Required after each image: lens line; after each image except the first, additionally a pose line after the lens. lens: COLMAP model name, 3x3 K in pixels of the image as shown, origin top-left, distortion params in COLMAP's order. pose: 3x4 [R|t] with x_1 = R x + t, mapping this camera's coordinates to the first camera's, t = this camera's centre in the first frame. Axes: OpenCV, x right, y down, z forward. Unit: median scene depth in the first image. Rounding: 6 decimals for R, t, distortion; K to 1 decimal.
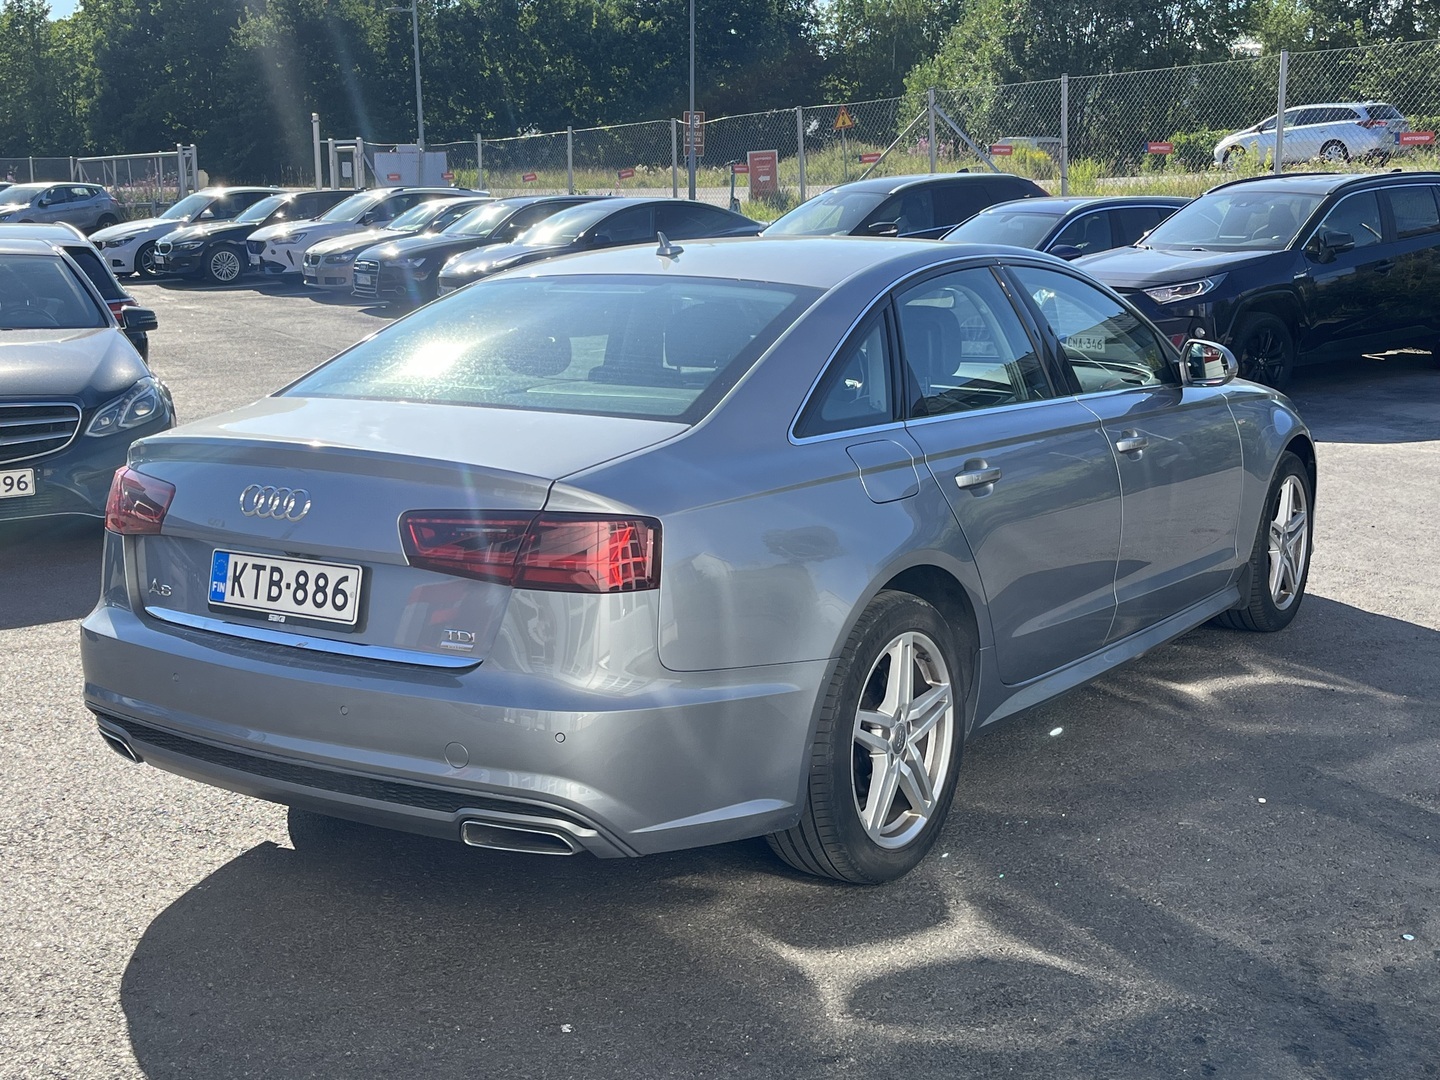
lens RADIAL K [[1678.3, 0, 720.0], [0, 1678.3, 540.0], [0, 0, 1]] dist [0.001560, -0.000697]
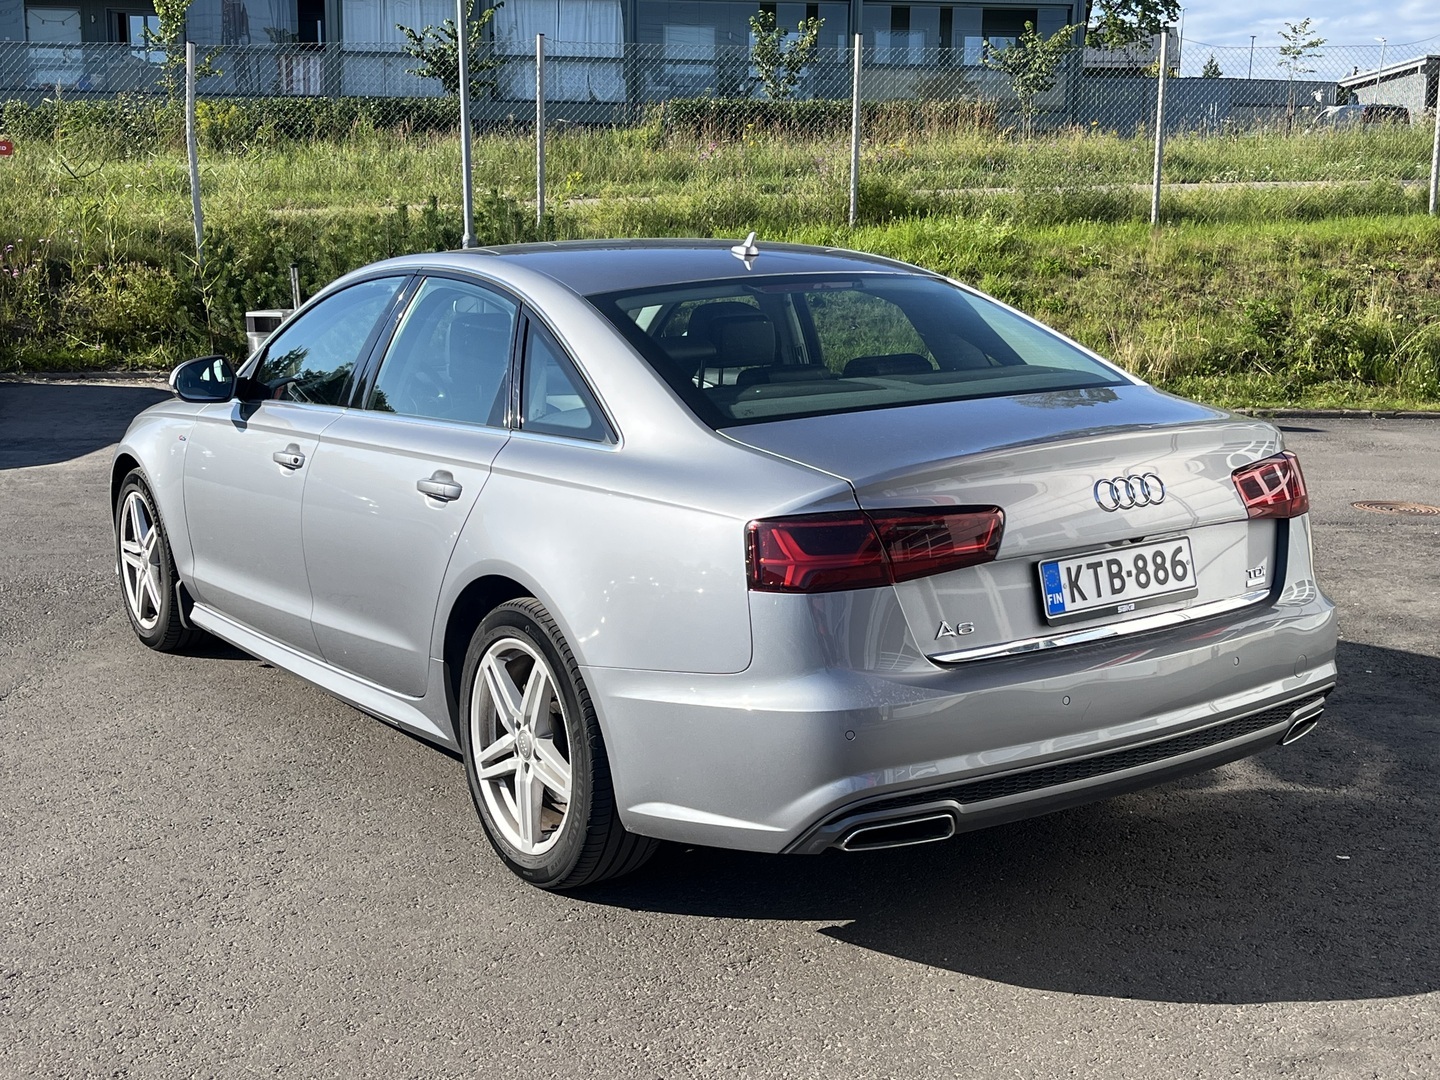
lens RADIAL K [[1740.8, 0, 720.0], [0, 1740.8, 540.0], [0, 0, 1]] dist [0.041916, -0.024283]
pose [[0.395601, -0.161240, 0.904158, -1.294596], [0.182106, 0.978693, 0.094854, -0.136484], [-0.900187, 0.127128, 0.416535, 0.774653]]
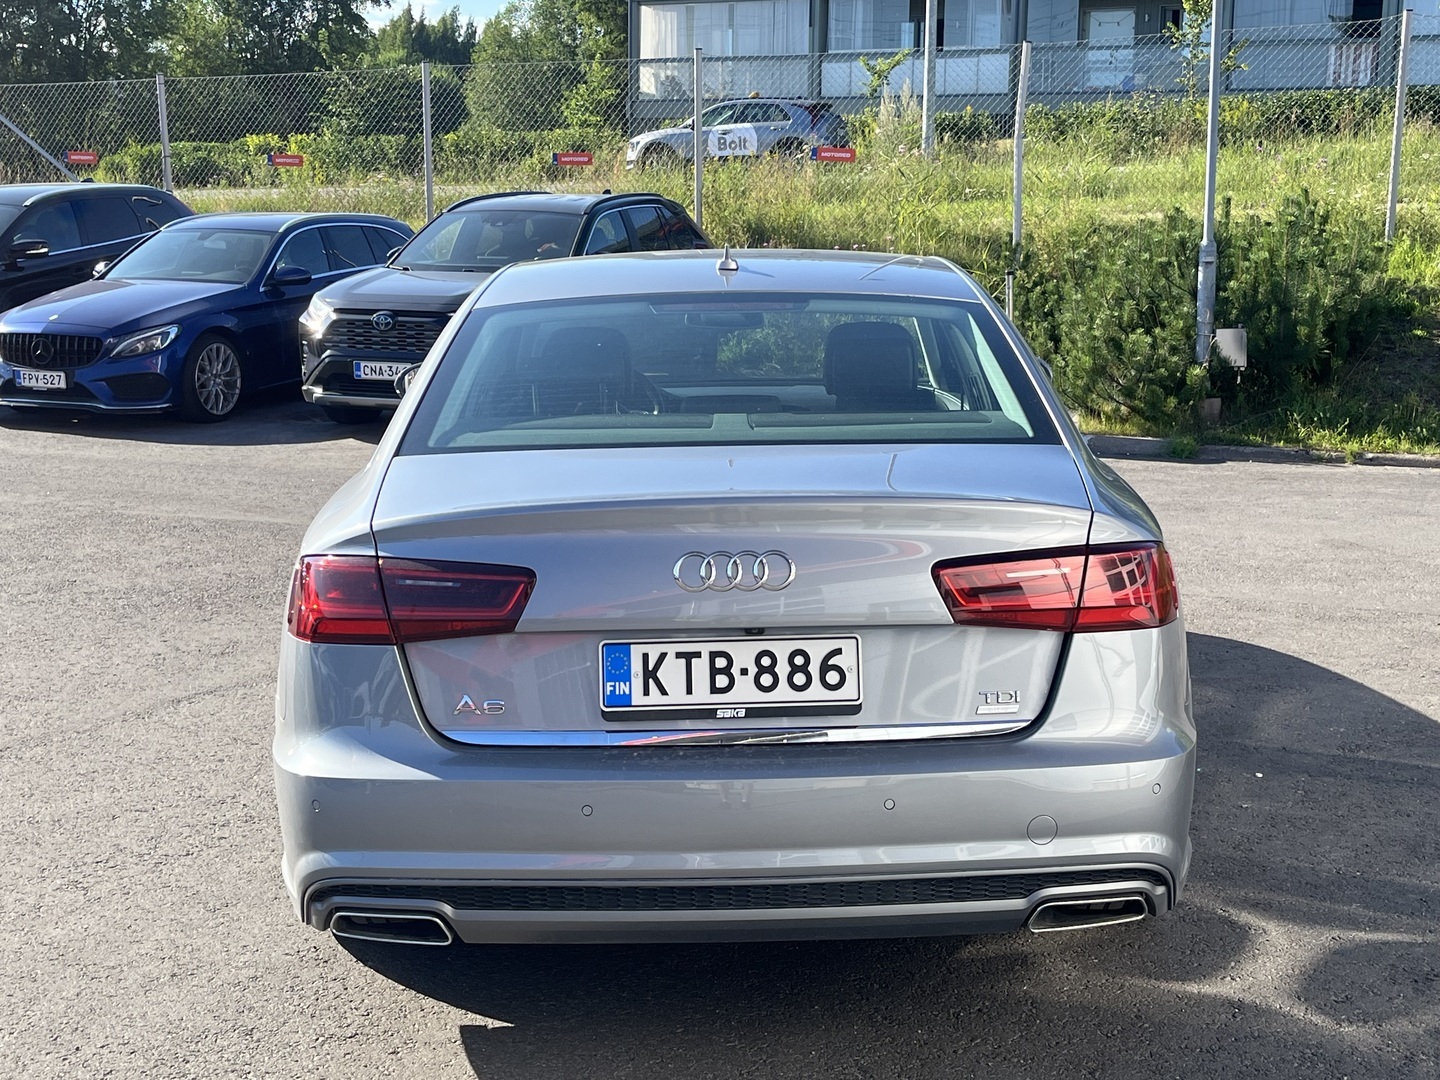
lens RADIAL K [[1844.7, 0, 720.0], [0, 1844.7, 540.0], [0, 0, 1]] dist [0.035118, 0.011136]
pose [[0.819165, -0.087876, 0.566787, -0.764868], [0.103920, 0.994578, 0.004009, -0.040964], [-0.564066, 0.055616, 0.823855, 0.259943]]
